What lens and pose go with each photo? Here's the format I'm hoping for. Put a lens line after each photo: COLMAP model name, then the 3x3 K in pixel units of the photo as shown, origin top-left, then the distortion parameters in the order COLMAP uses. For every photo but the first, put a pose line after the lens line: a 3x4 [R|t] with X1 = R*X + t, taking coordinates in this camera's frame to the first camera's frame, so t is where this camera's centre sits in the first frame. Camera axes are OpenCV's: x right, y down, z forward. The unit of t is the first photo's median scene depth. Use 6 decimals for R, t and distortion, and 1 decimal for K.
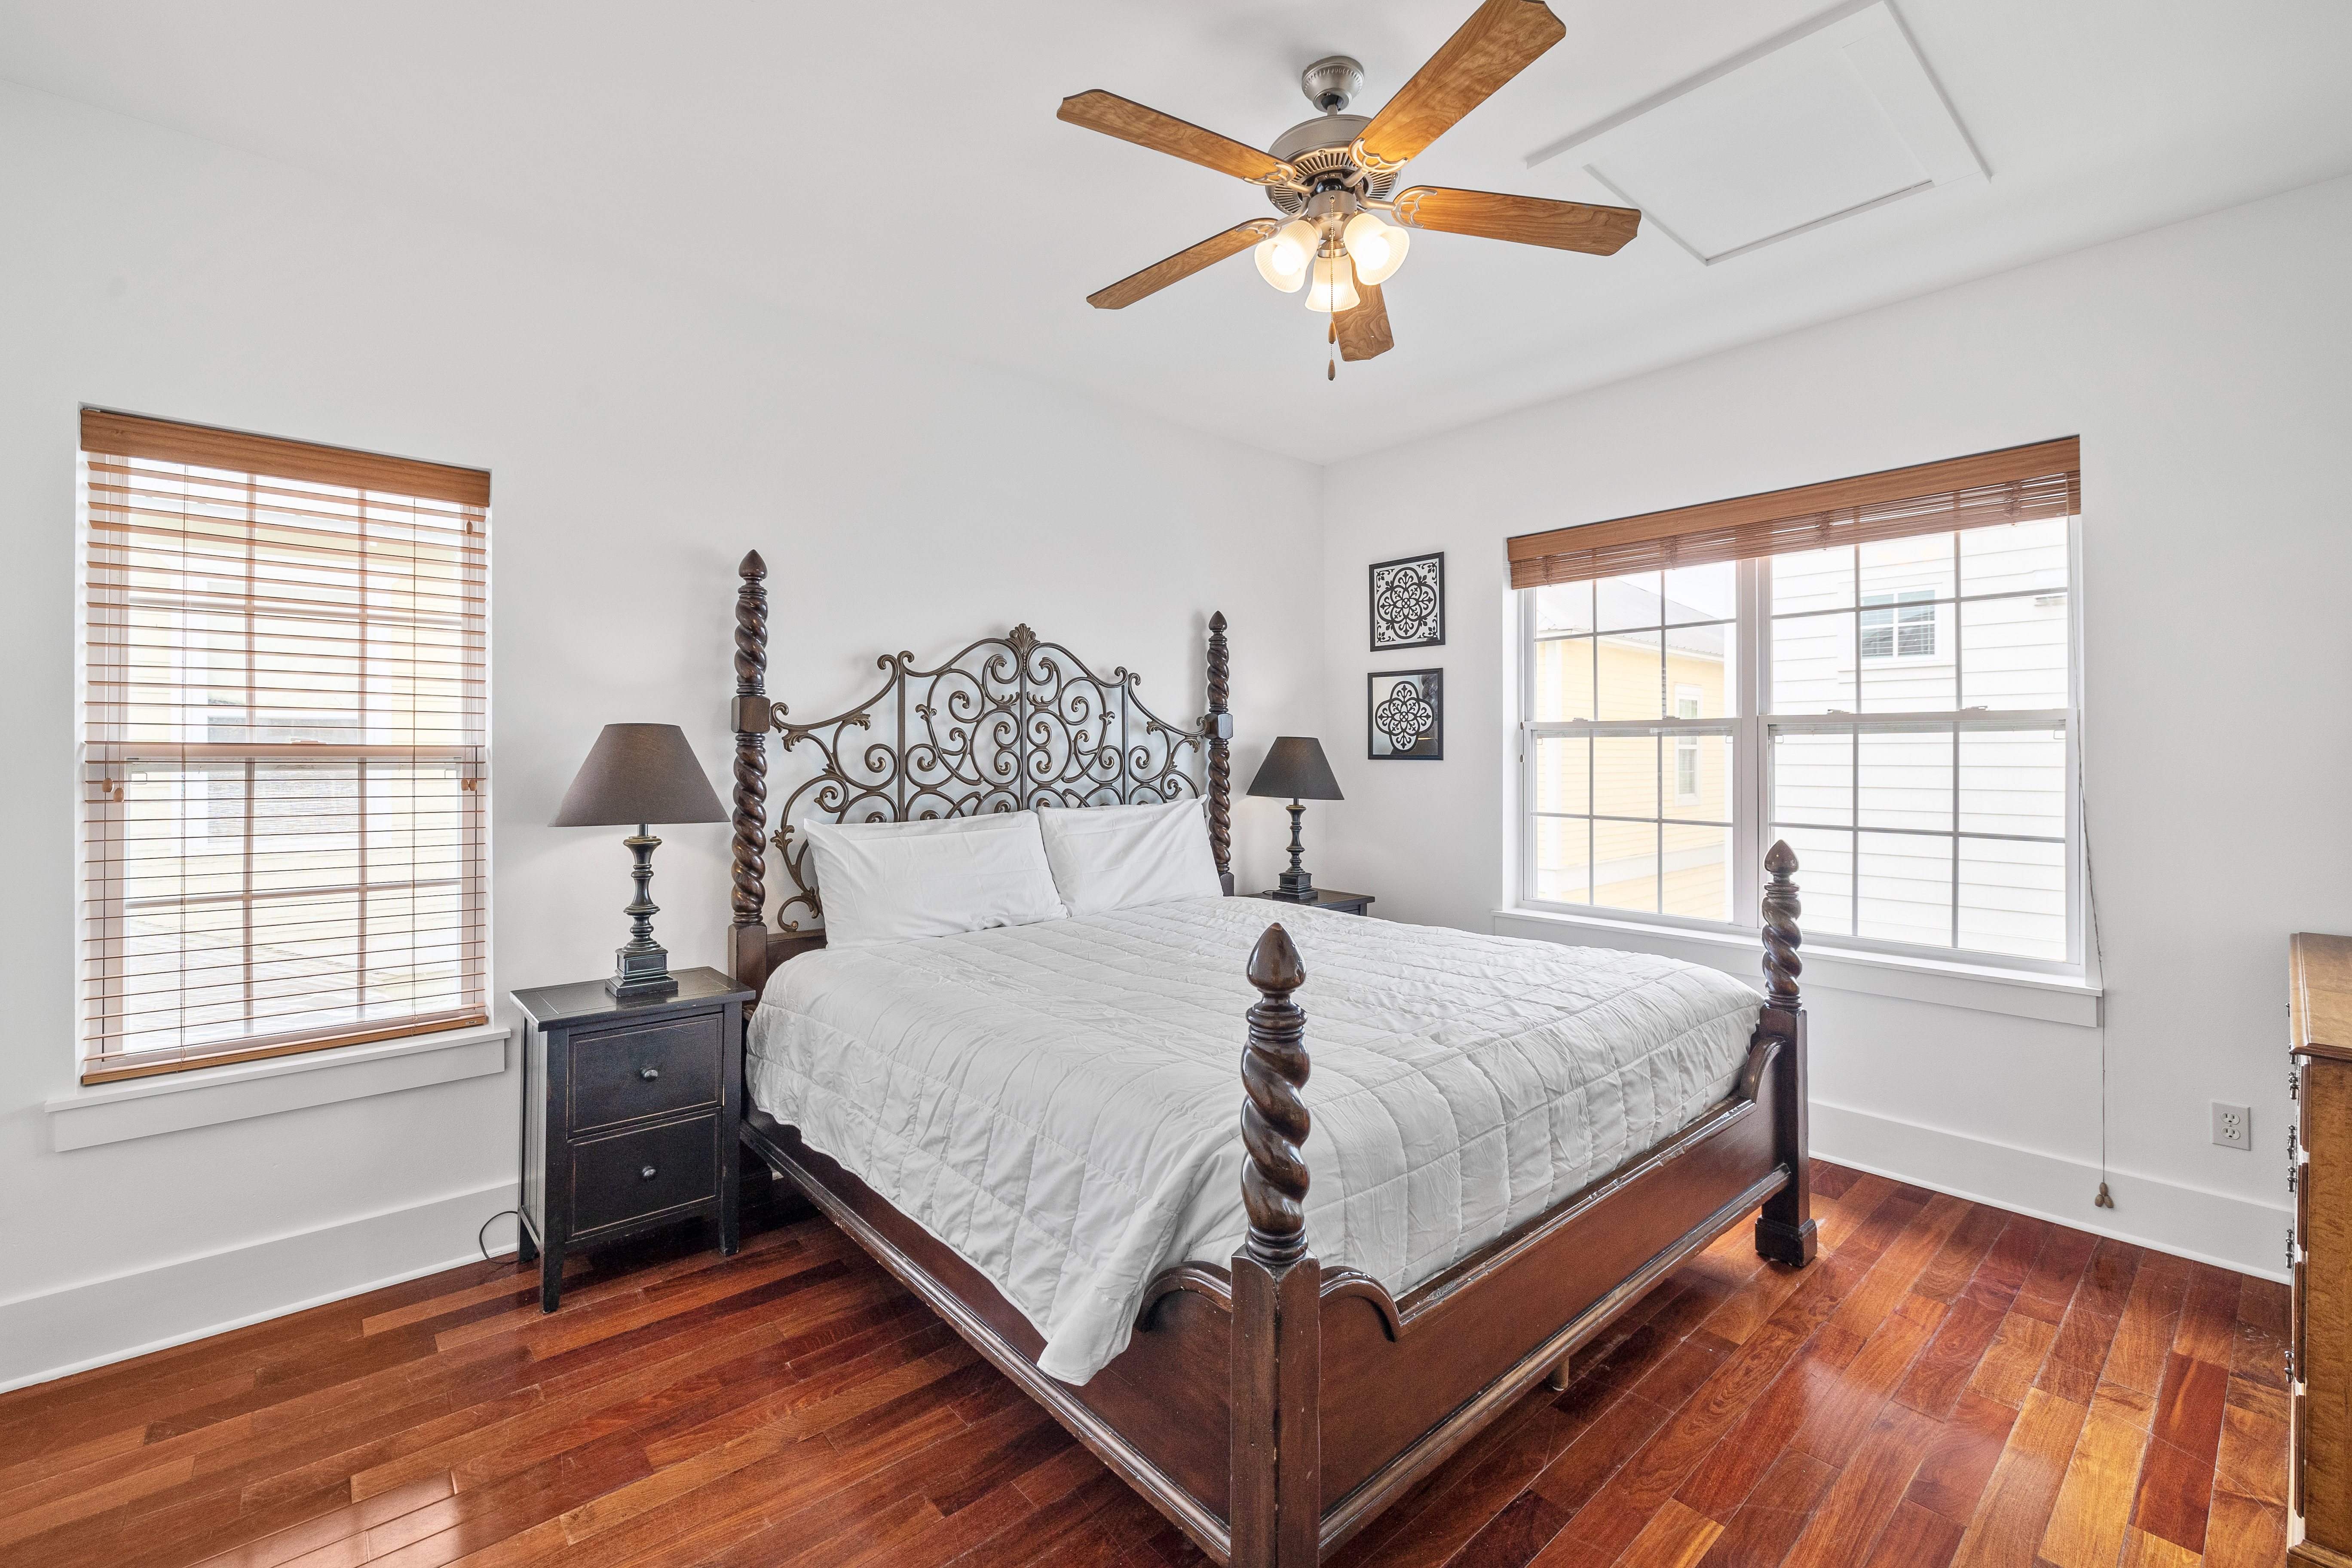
lens RADIAL K [[980.4, 0, 1177.6], [0, 980.4, 765.4], [0, 0, 1]] dist [-0.002061, -0.000198]
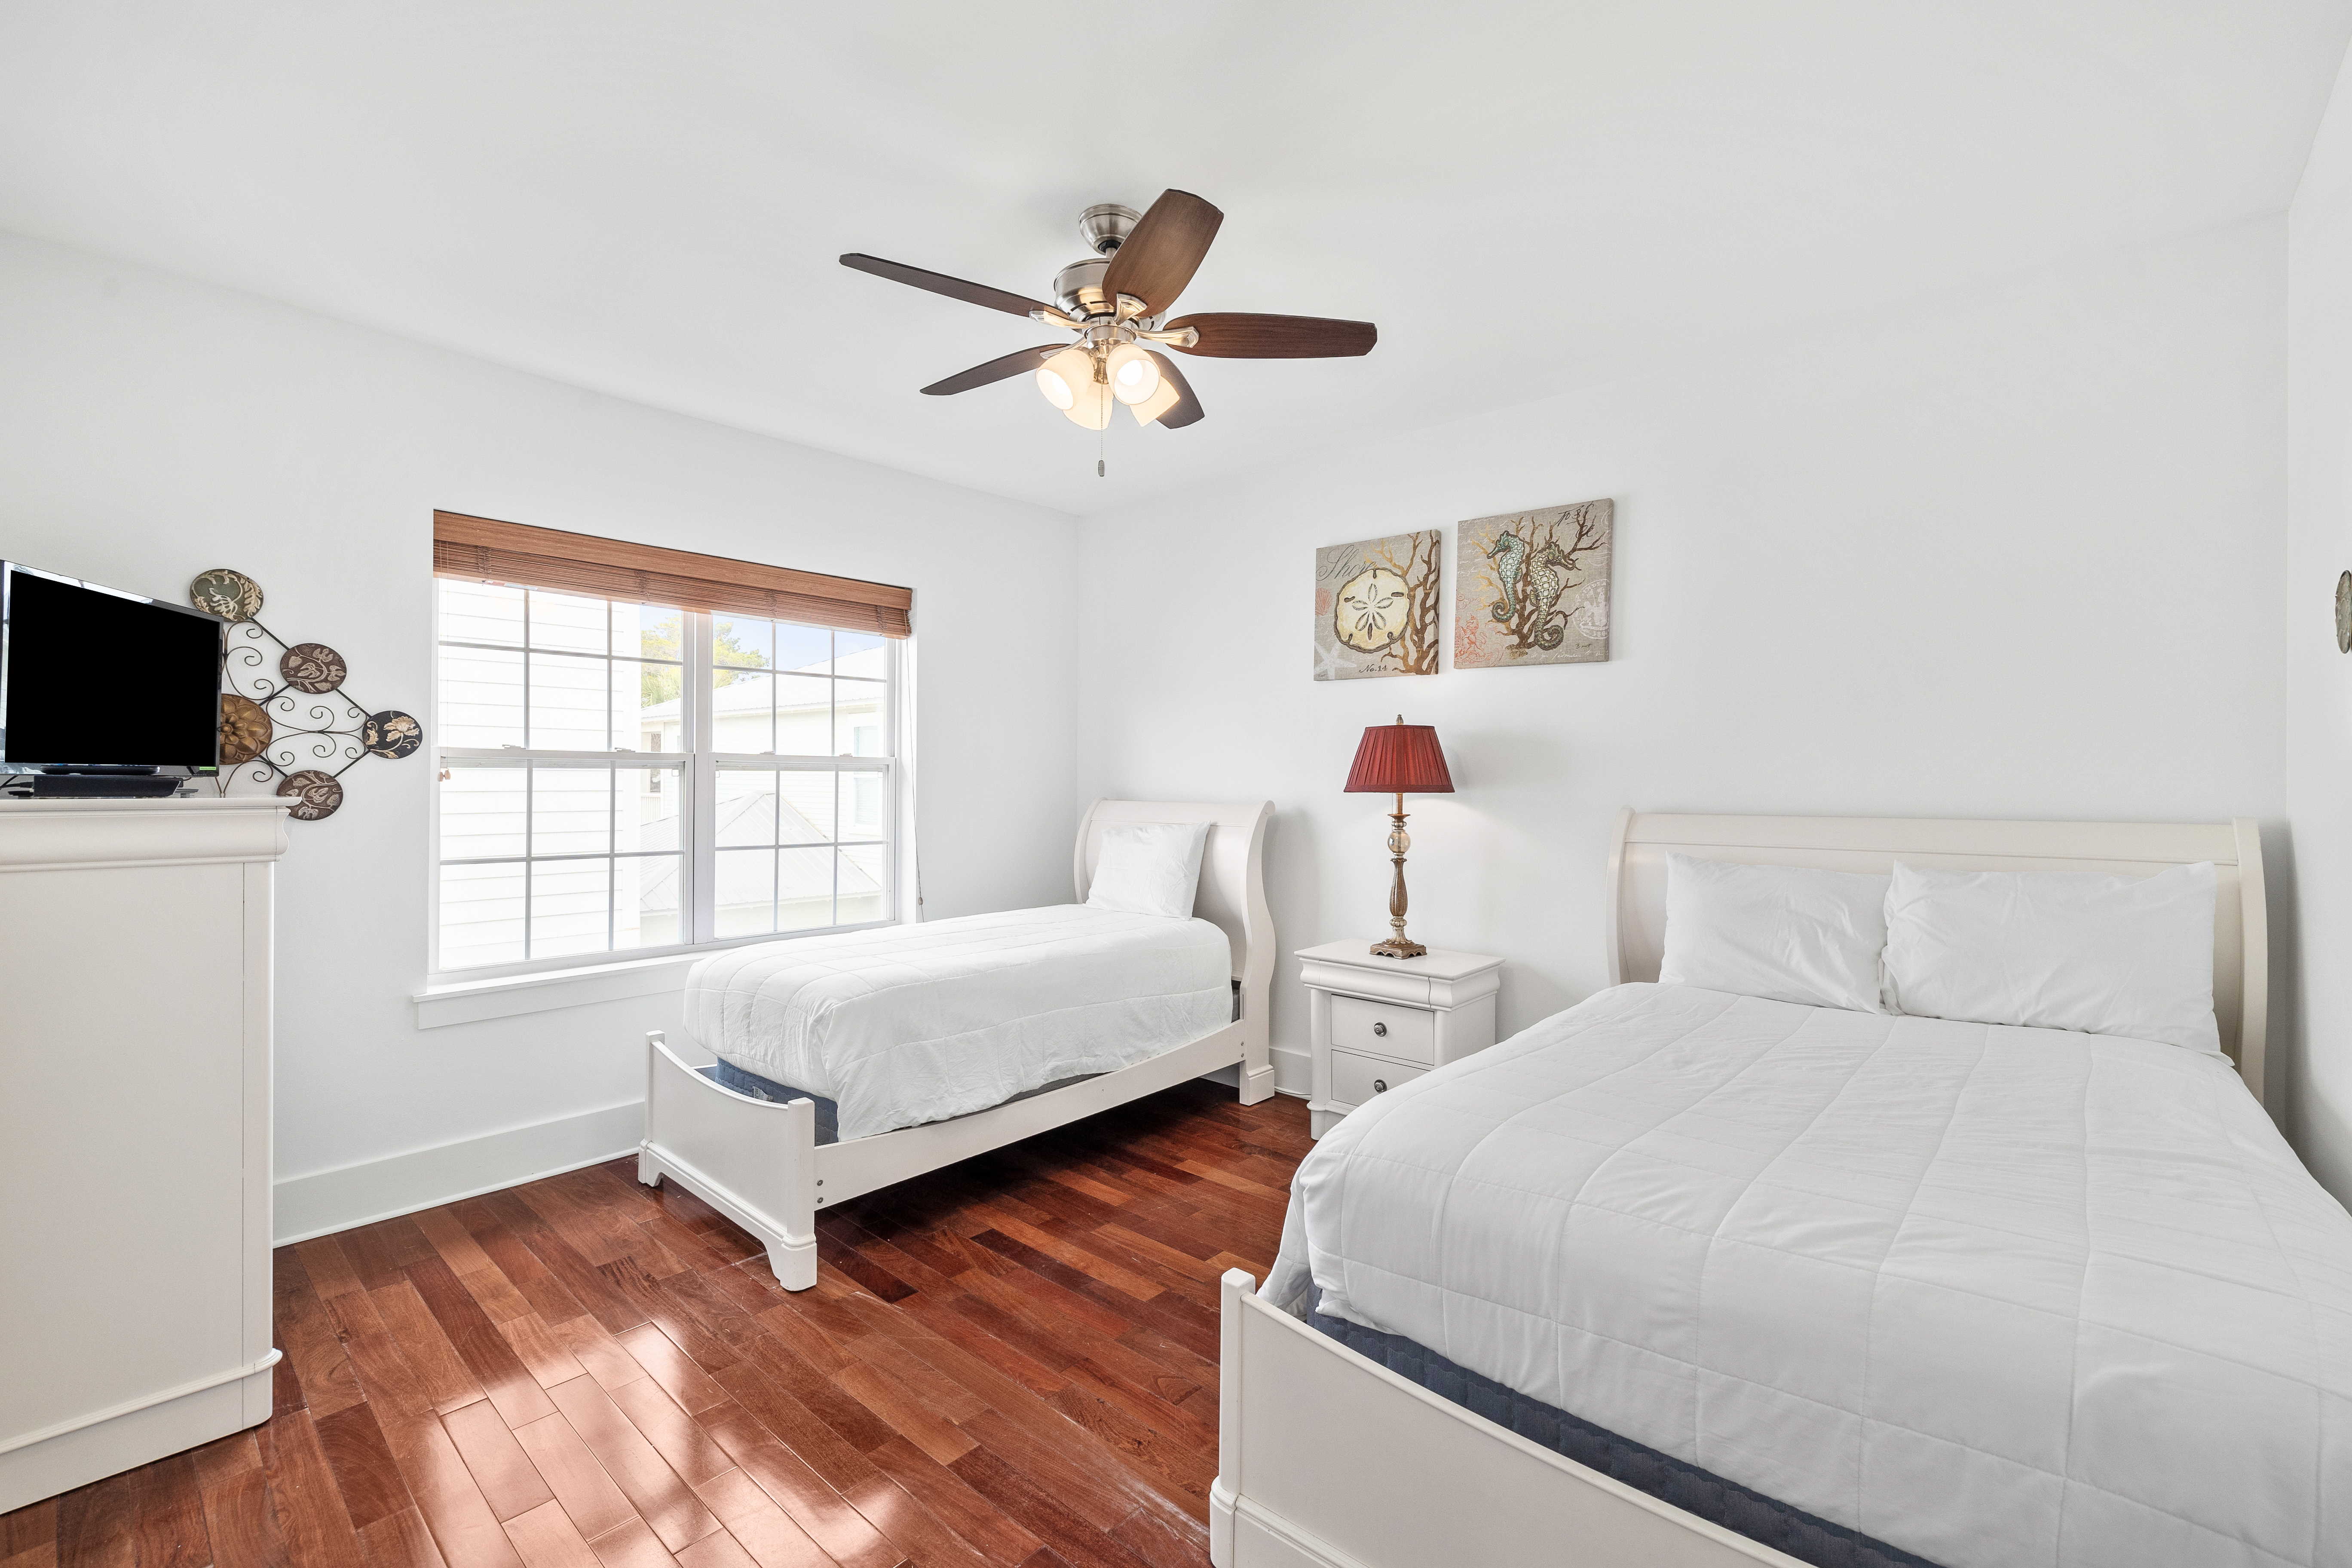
lens RADIAL K [[980.4, 0, 1177.6], [0, 980.4, 765.4], [0, 0, 1]] dist [-0.002061, -0.000198]
pose [[-0.131185, 0.023369, 0.991082, -0.578040], [0.011143, 0.999694, -0.022097, -0.004990], [-0.991295, 0.008145, -0.131405, 0.597428]]
